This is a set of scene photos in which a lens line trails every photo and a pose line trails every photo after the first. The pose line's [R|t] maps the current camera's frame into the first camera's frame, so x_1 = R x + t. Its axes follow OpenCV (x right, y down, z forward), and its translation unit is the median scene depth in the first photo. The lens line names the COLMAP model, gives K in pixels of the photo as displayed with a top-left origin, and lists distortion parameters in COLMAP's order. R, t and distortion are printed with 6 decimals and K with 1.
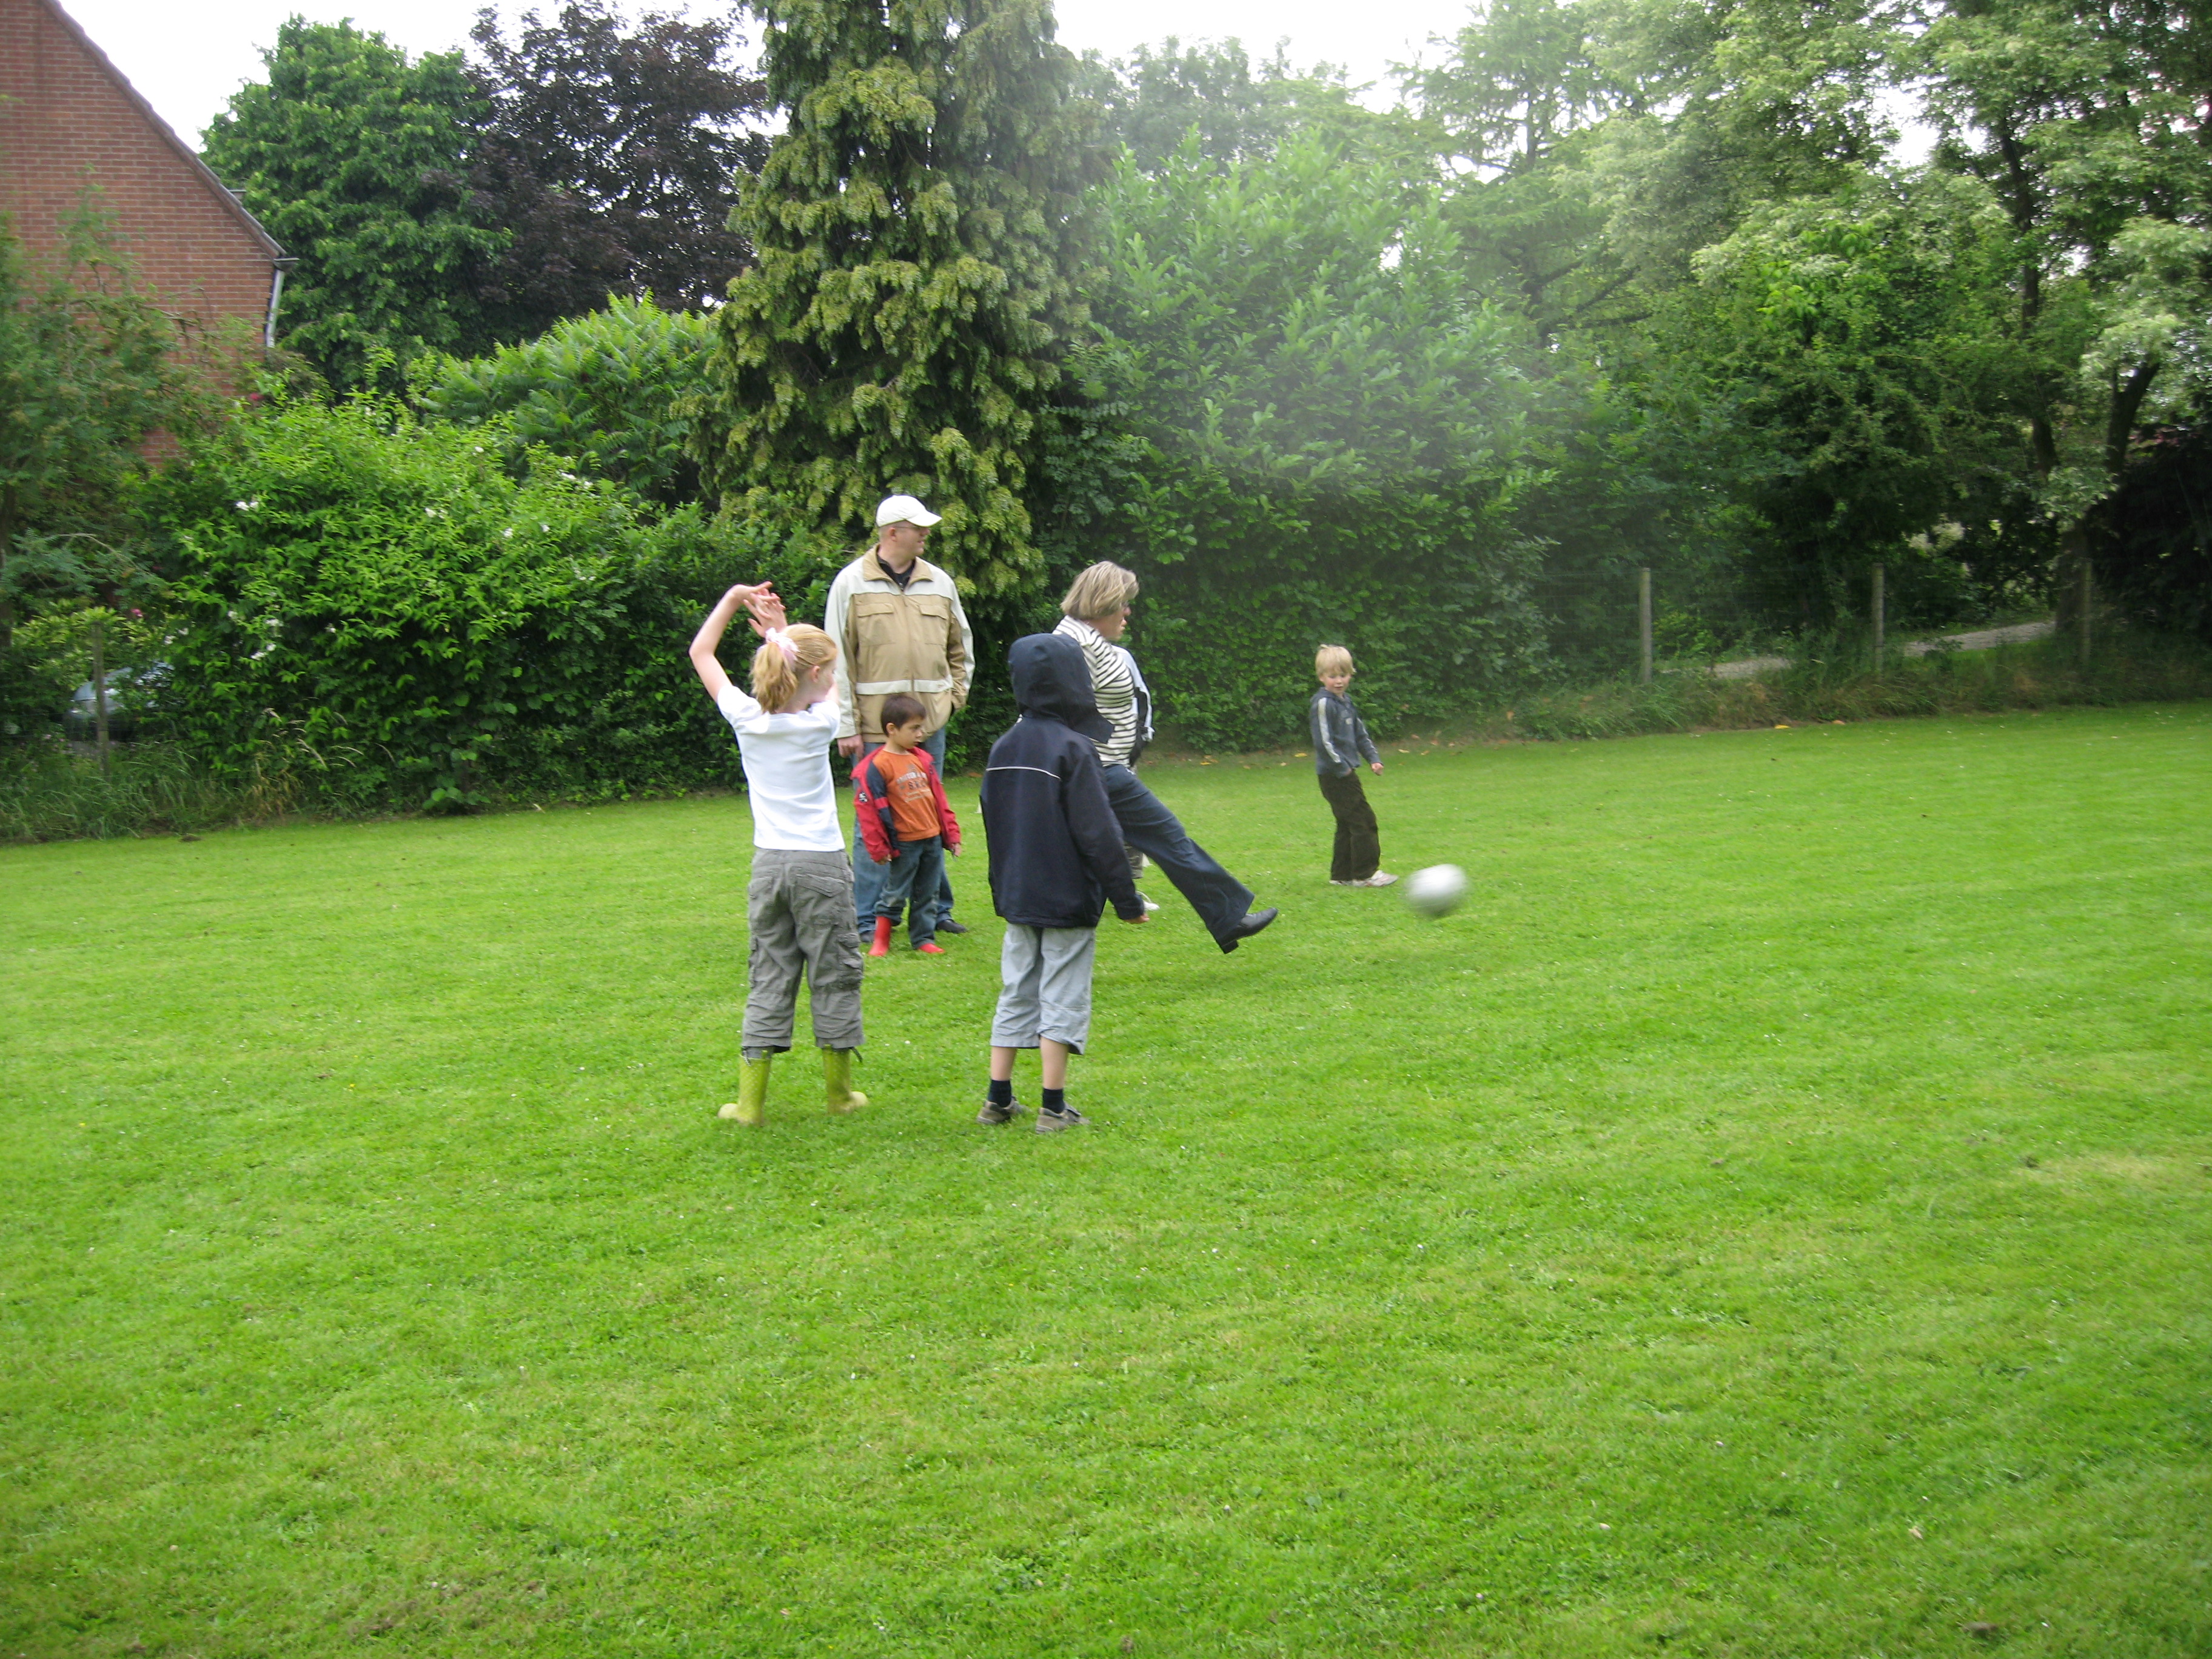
lens RADIAL K [[2414.8, 0, 1106.0], [0, 2414.8, 829.5], [0, 0, 1]] dist [-0.138602, 0.140153]
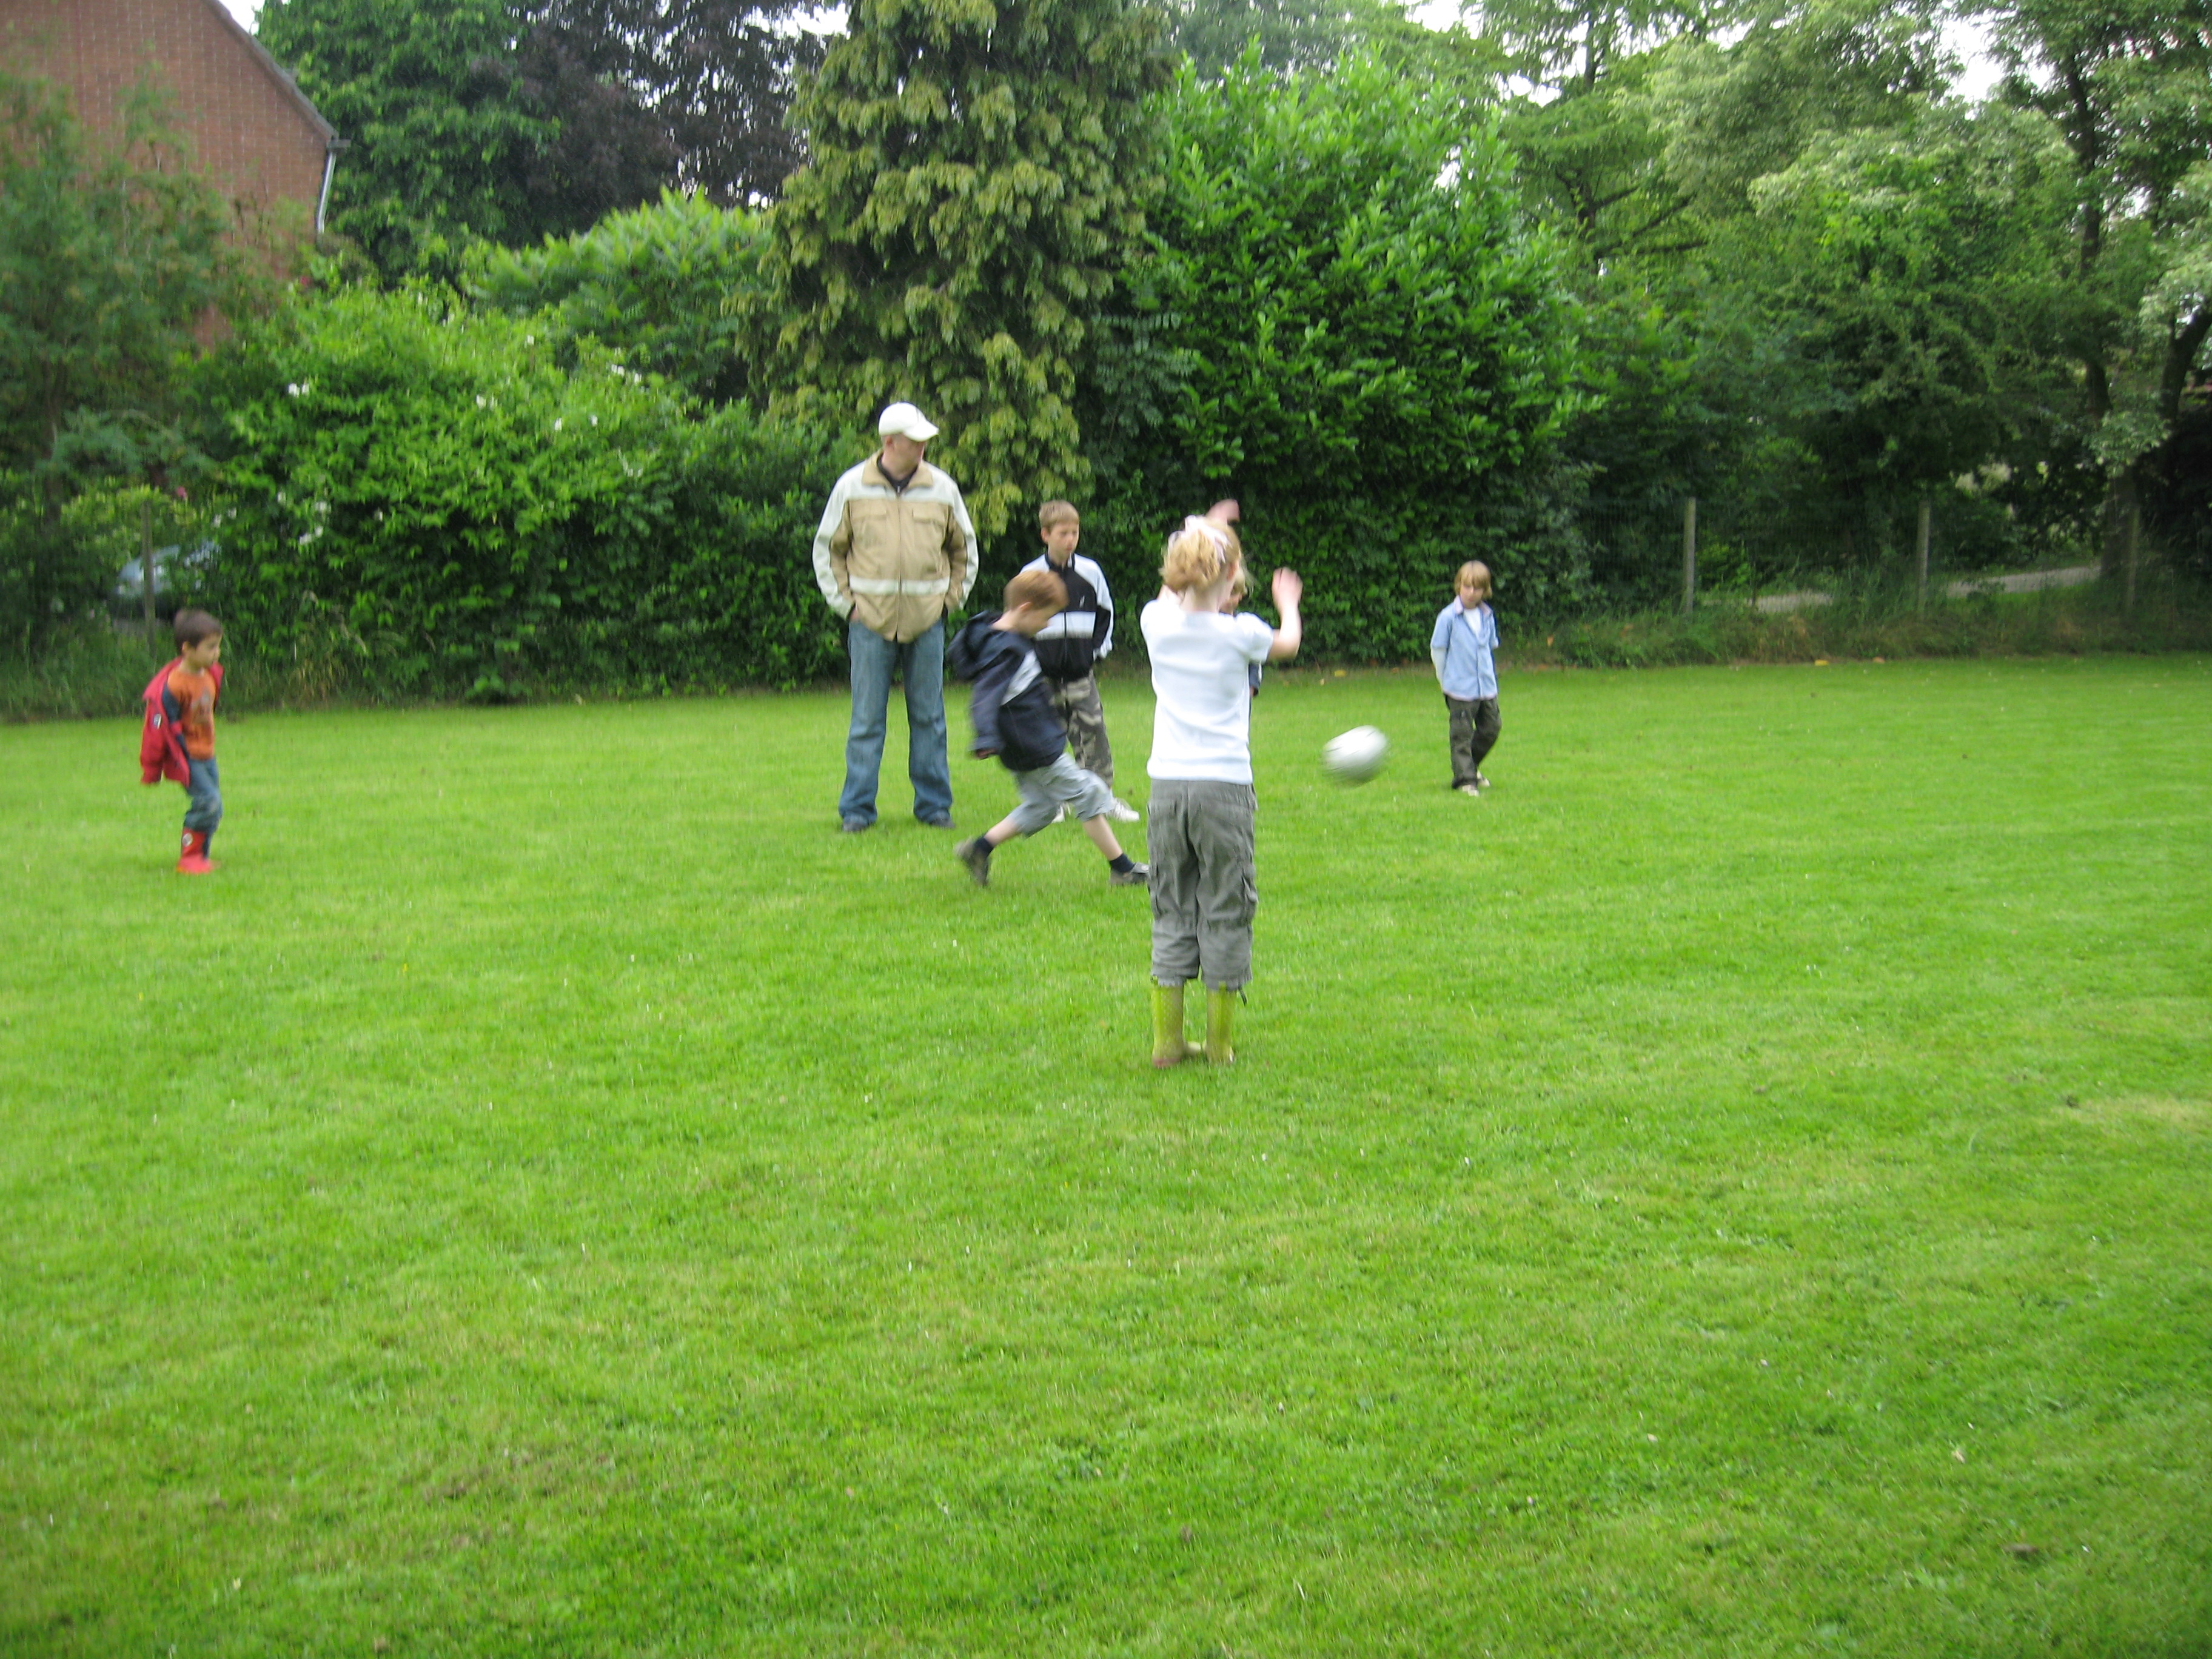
lens RADIAL K [[2412.6, 0, 1097.3], [0, 2412.6, 829.1], [0, 0, 1]] dist [-0.136737, 0.136246]
pose [[0.999301, 0.034969, -0.013248, -0.004796], [-0.034466, 0.998739, 0.036510, 0.000746], [0.014508, -0.036028, 0.999245, -0.002431]]
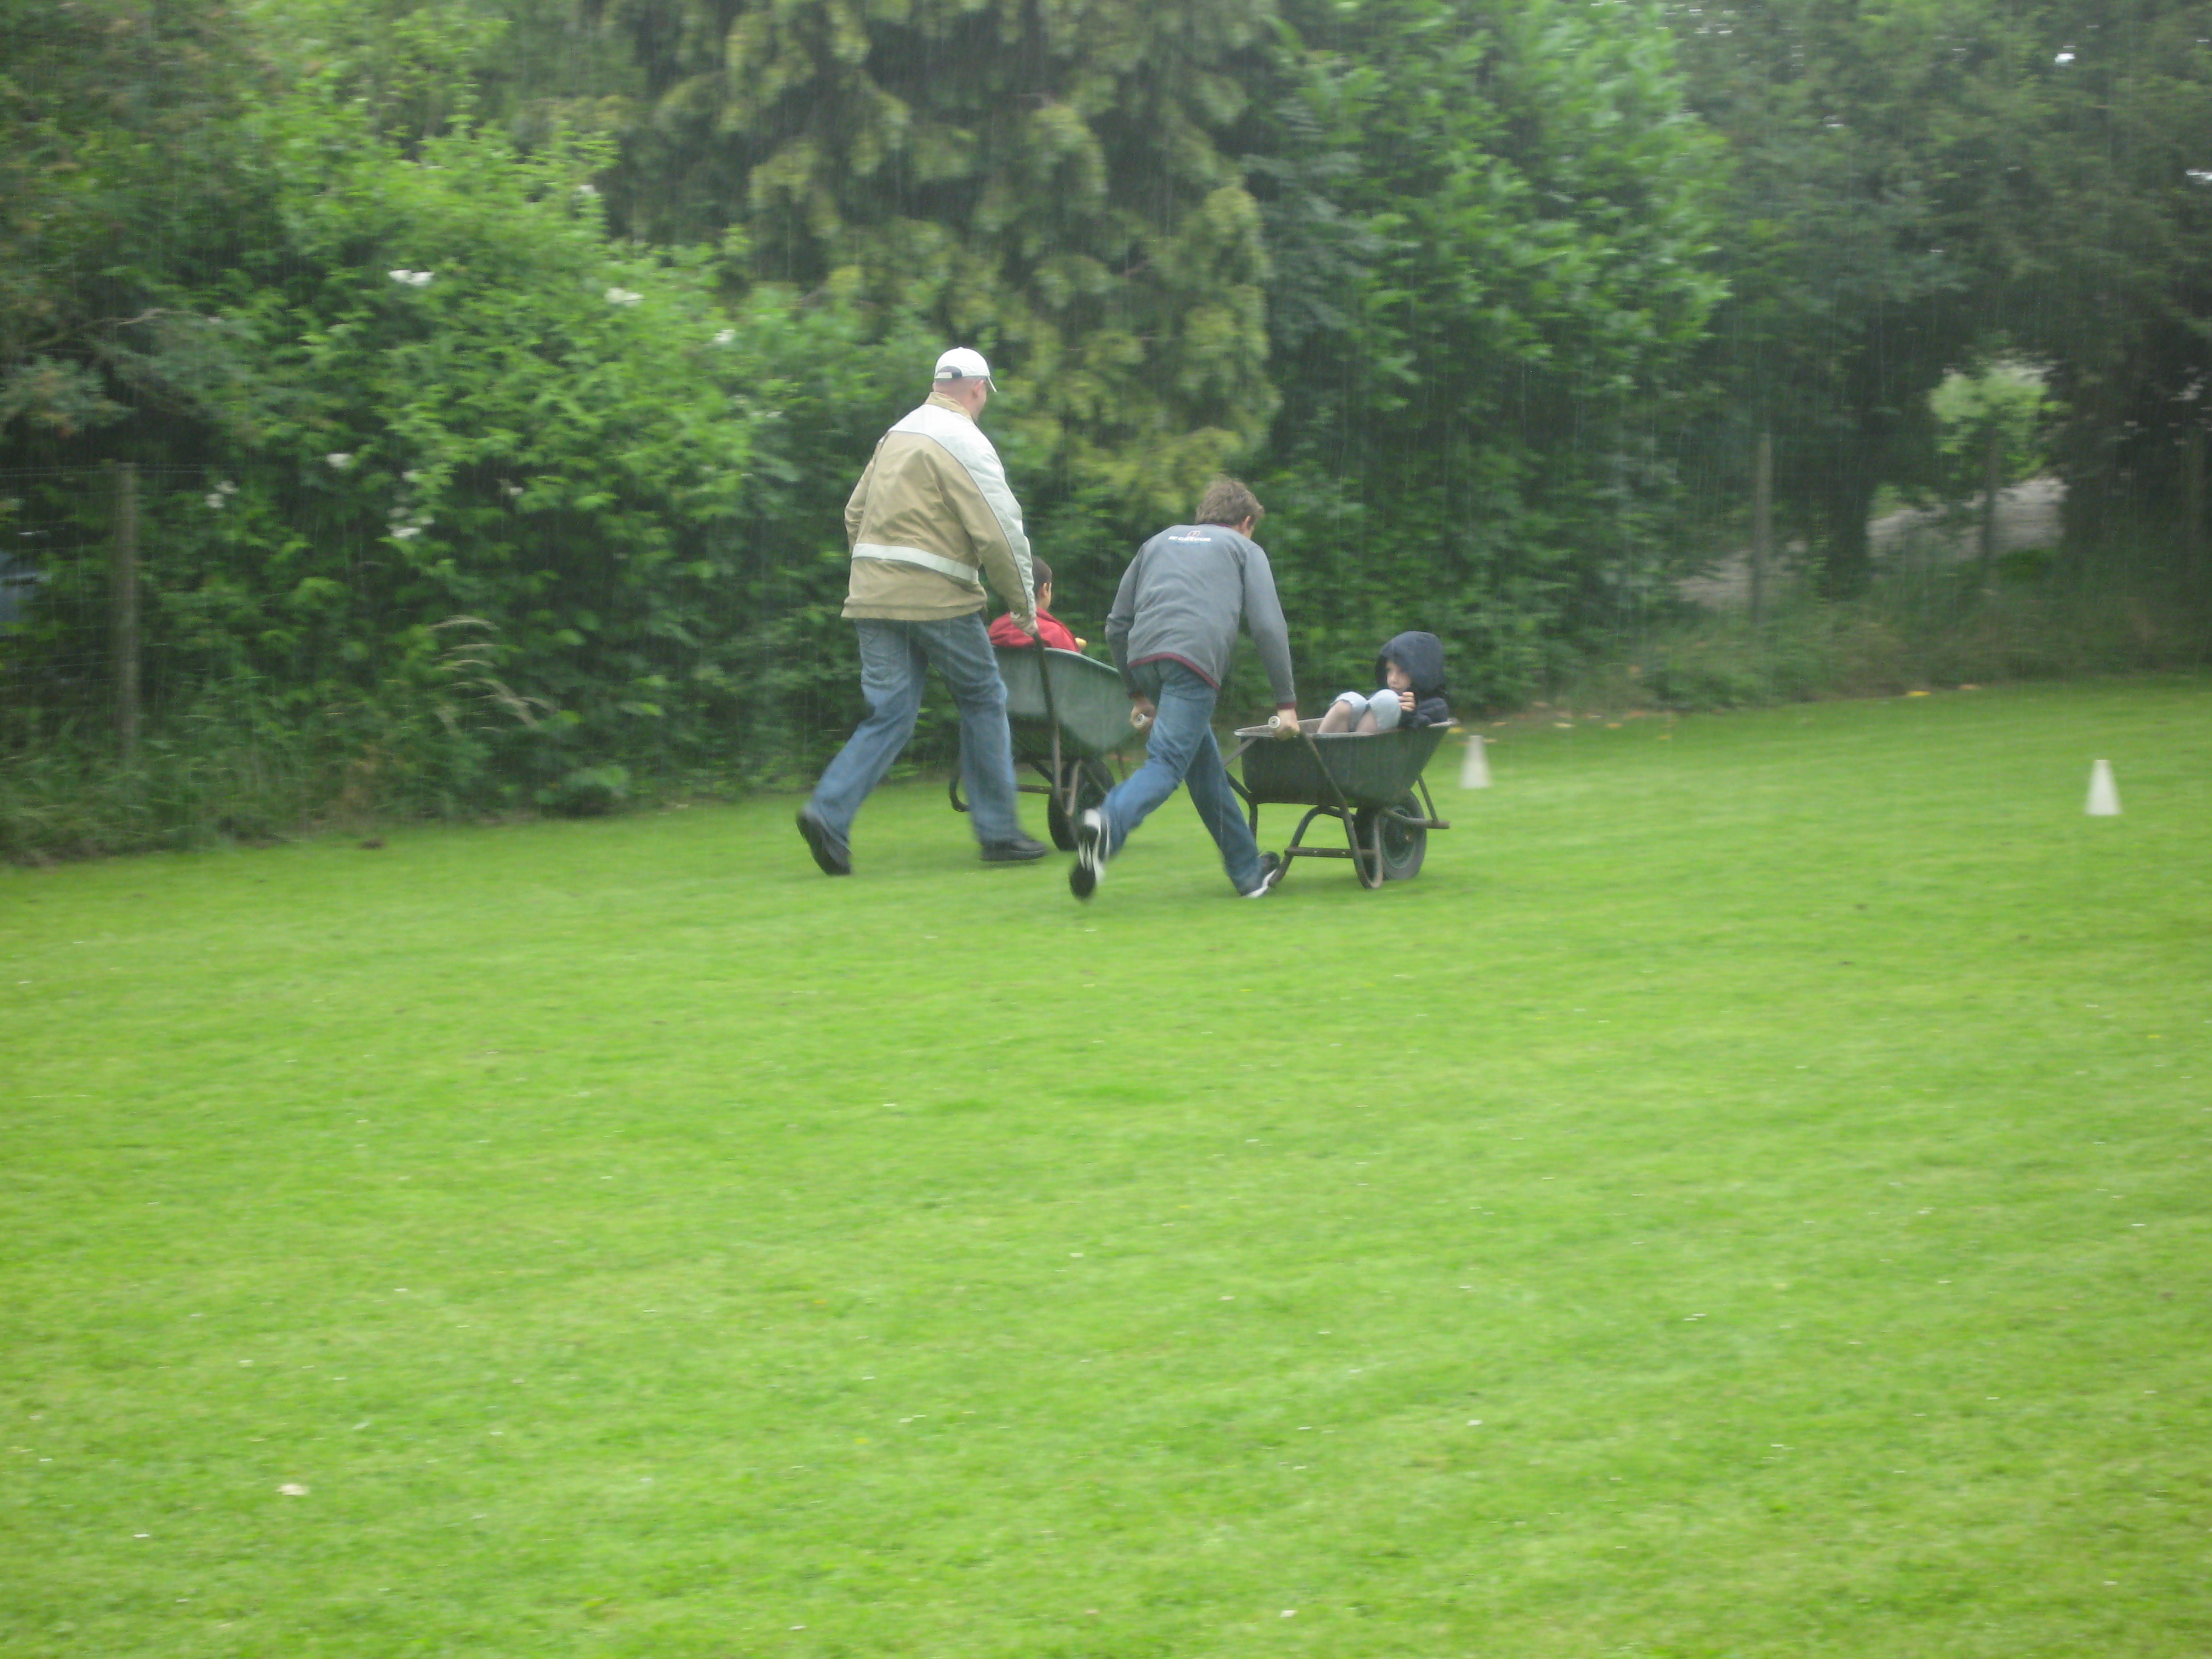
lens RADIAL K [[7235.8, 0, 1106.0], [0, 7235.8, 829.5], [0, 0, 1]] dist [-0.846501, -0.118552]
pose [[0.831393, -0.004817, 0.555664, -1.131150], [0.027958, 0.999059, -0.033171, 0.058922], [-0.554982, 0.043114, 0.830745, -0.522235]]
